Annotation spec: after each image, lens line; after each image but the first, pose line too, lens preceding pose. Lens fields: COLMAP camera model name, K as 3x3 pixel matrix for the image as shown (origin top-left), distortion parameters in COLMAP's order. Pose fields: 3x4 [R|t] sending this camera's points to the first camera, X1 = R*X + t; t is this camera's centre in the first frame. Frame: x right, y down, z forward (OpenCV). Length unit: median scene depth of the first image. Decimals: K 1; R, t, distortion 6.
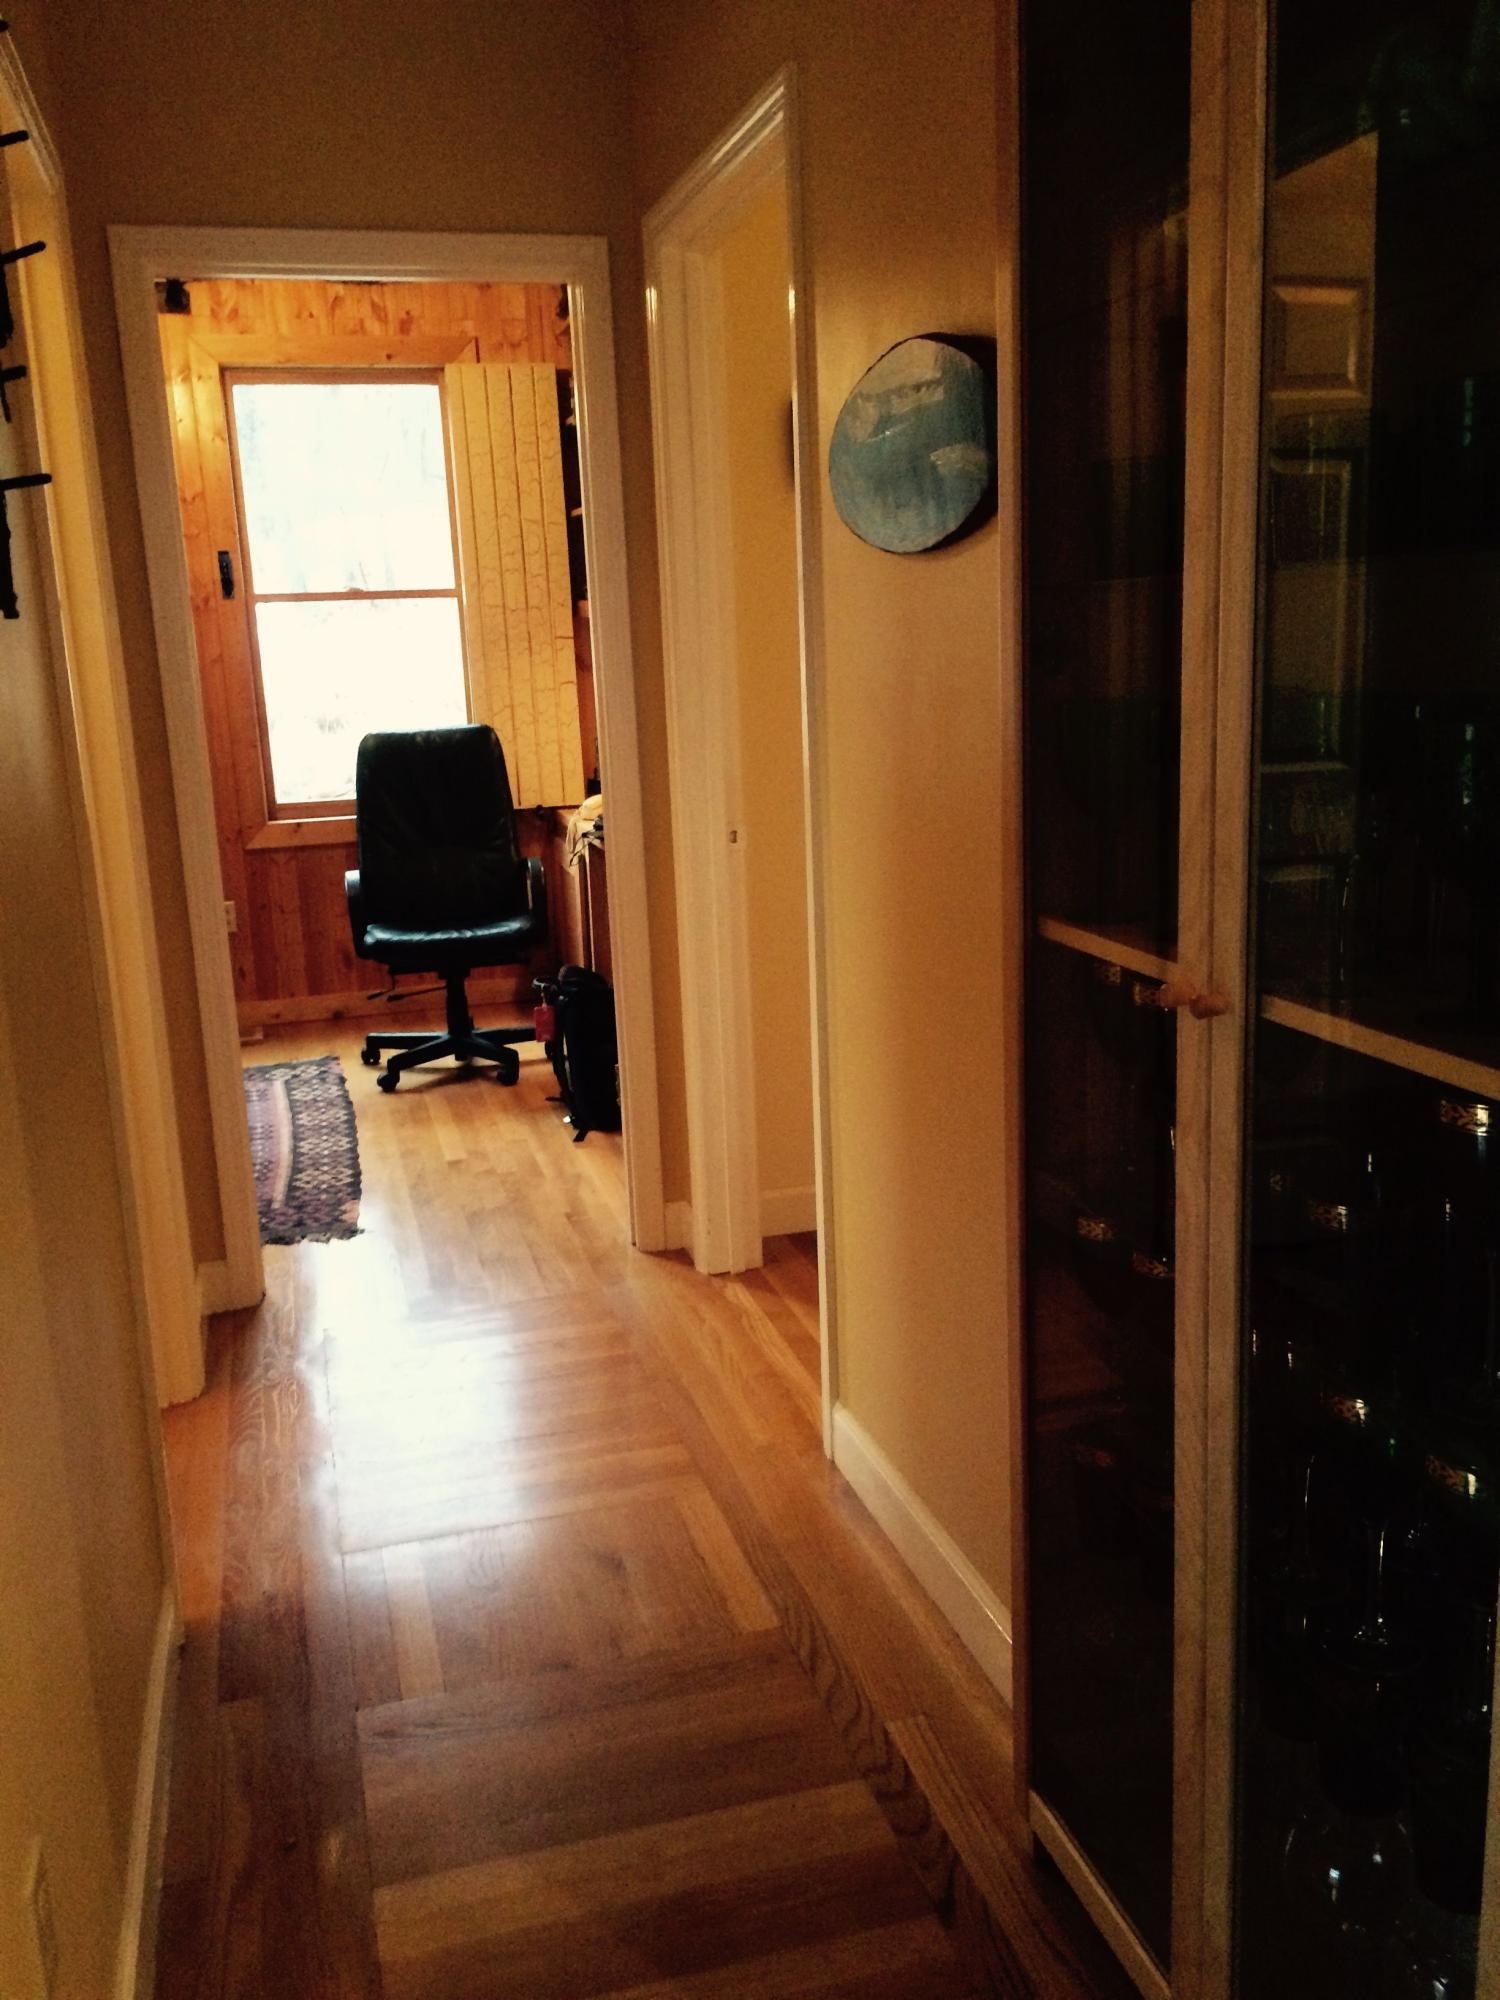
lens RADIAL K [[1723.0, 0, 754.6], [0, 1723.0, 994.2], [0, 0, 1]] dist [0.077188, -0.084004]
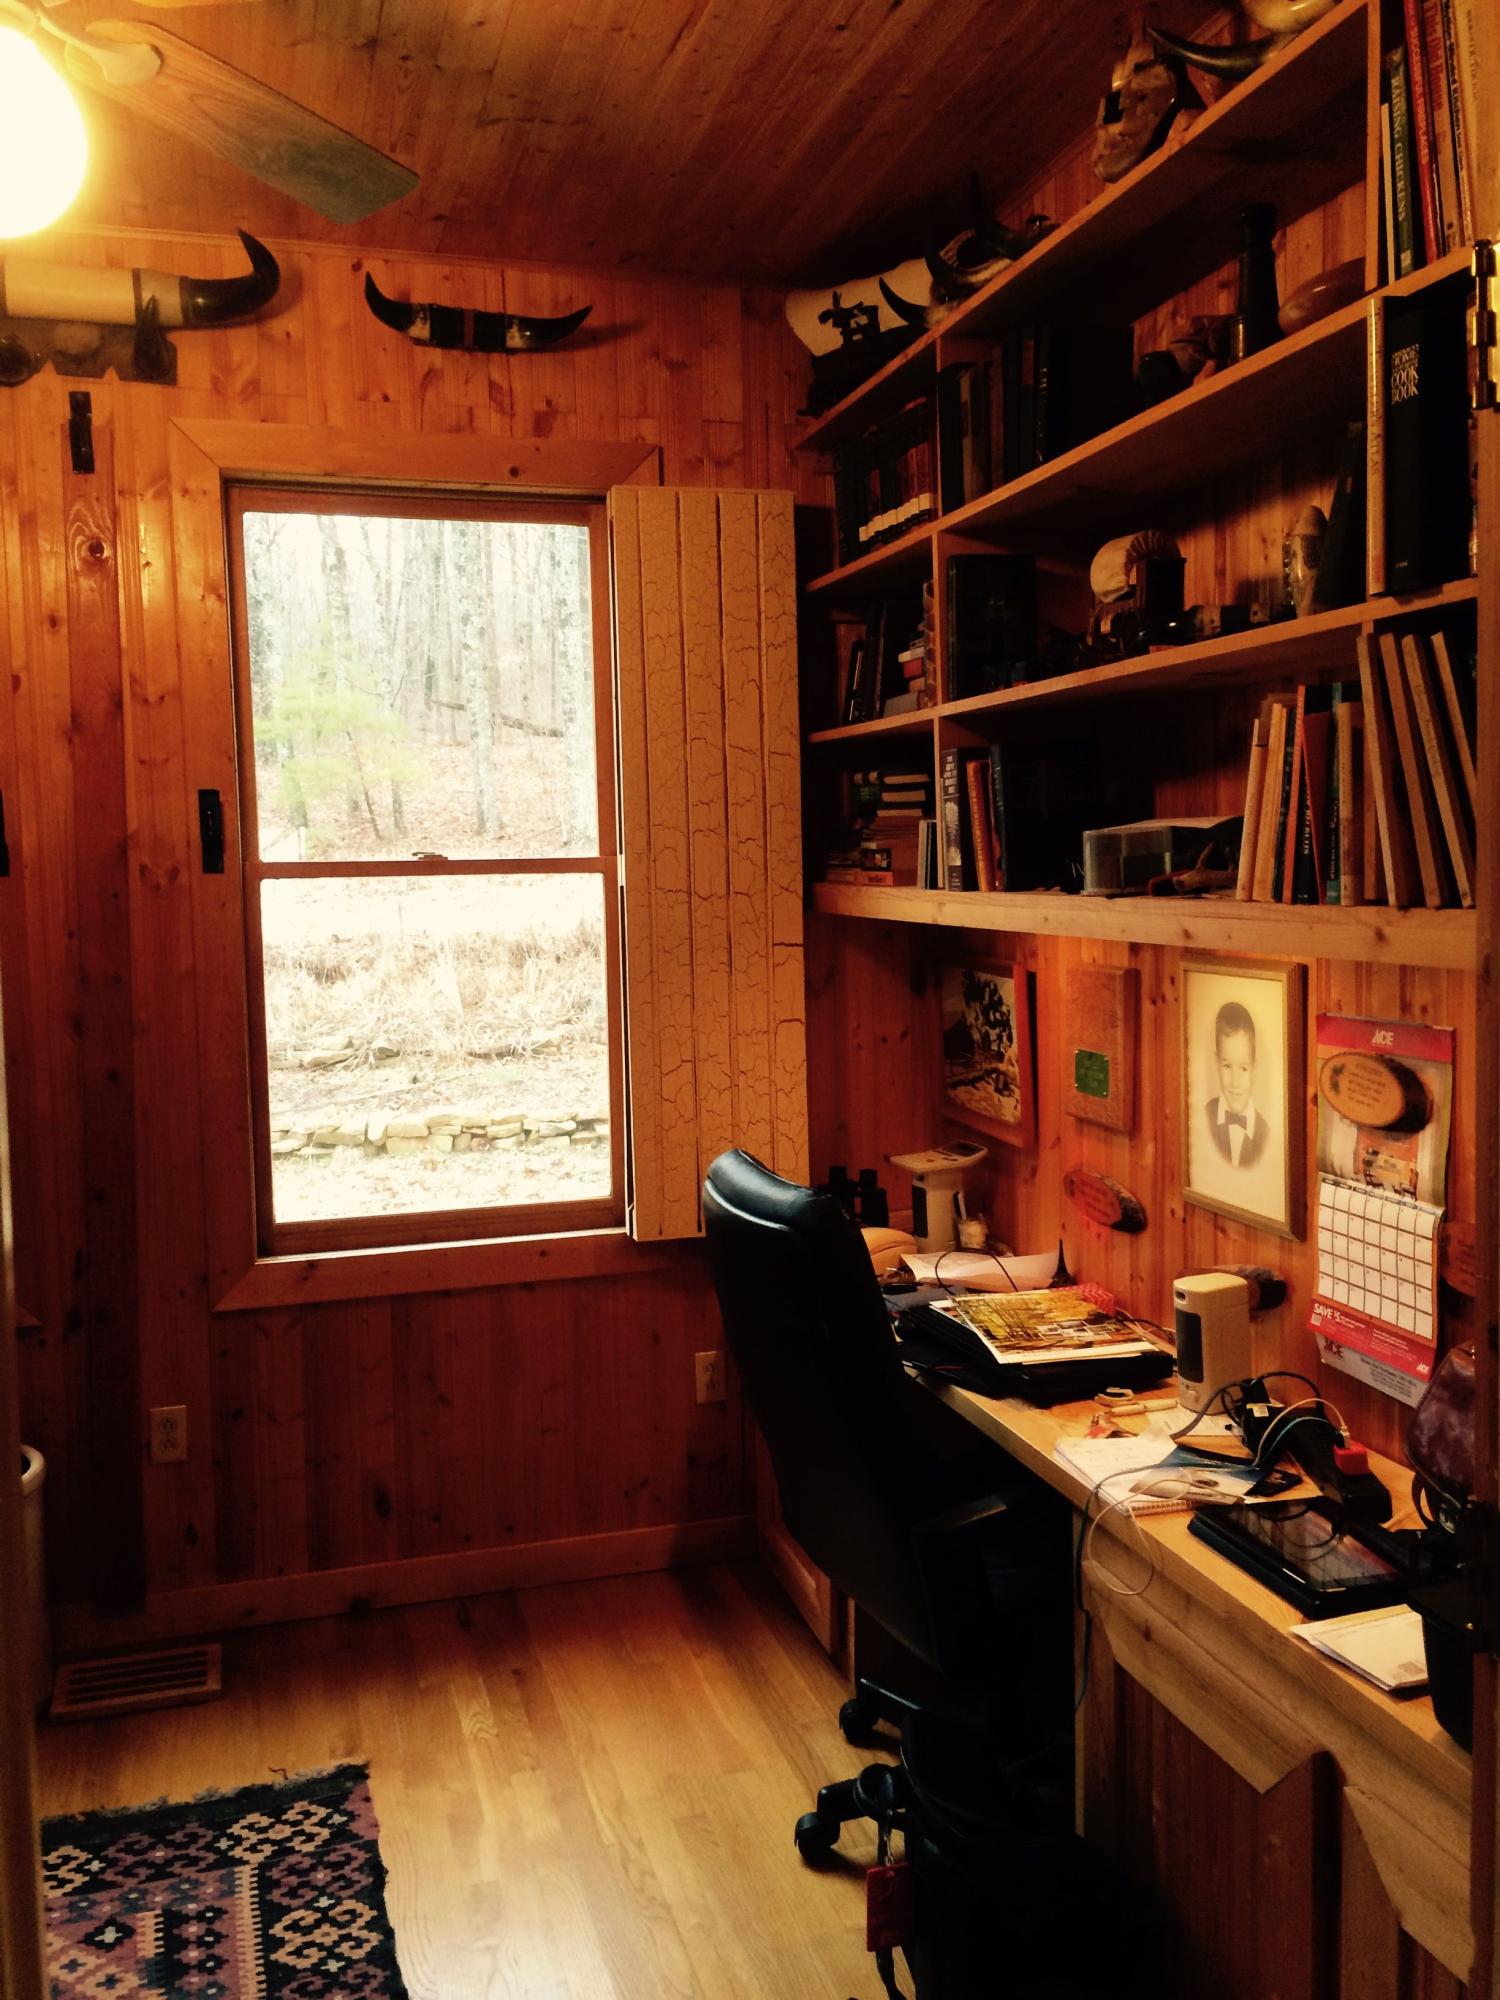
lens RADIAL K [[1723.0, 0, 746.8], [0, 1723.0, 1002.1], [0, 0, 1]] dist [0.077188, -0.084004]
pose [[0.999745, 0.021705, 0.006173, -0.130027], [-0.020736, 0.991545, -0.128093, -0.115511], [-0.008901, 0.127932, 0.991743, 0.439801]]
